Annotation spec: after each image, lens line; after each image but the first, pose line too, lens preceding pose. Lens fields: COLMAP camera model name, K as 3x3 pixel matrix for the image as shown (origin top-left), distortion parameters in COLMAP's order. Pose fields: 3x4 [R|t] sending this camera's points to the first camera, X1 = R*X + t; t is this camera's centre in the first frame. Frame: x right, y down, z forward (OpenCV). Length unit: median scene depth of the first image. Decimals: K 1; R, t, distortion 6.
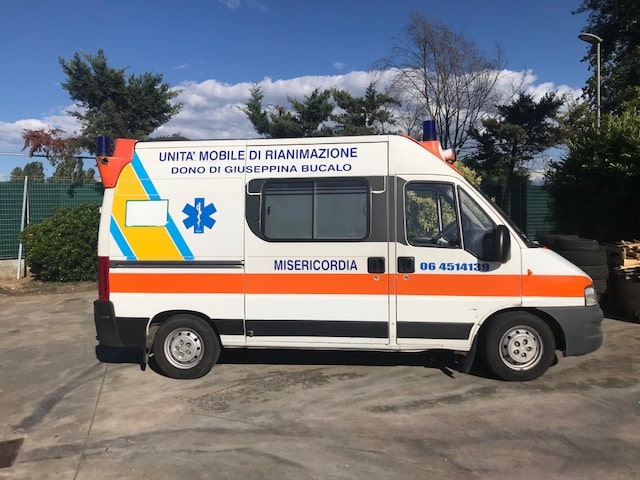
lens RADIAL K [[529.9, 0, 319.8], [0, 529.9, 237.3], [0, 0, 1]] dist [0.001748, 0.040904]
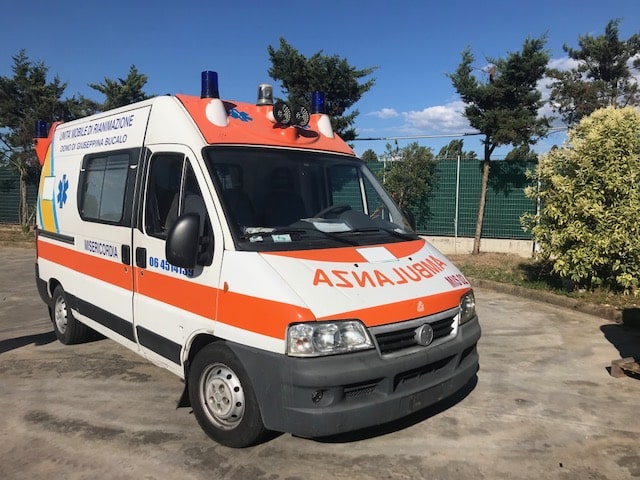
lens RADIAL K [[529.9, 0, 320.1], [0, 529.9, 240.0], [0, 0, 1]] dist [0.001748, 0.040904]
pose [[0.757831, 0.078525, -0.647709, 0.881498], [-0.051209, 0.996827, 0.060934, -0.037041], [0.650439, -0.013009, 0.759447, 0.558761]]
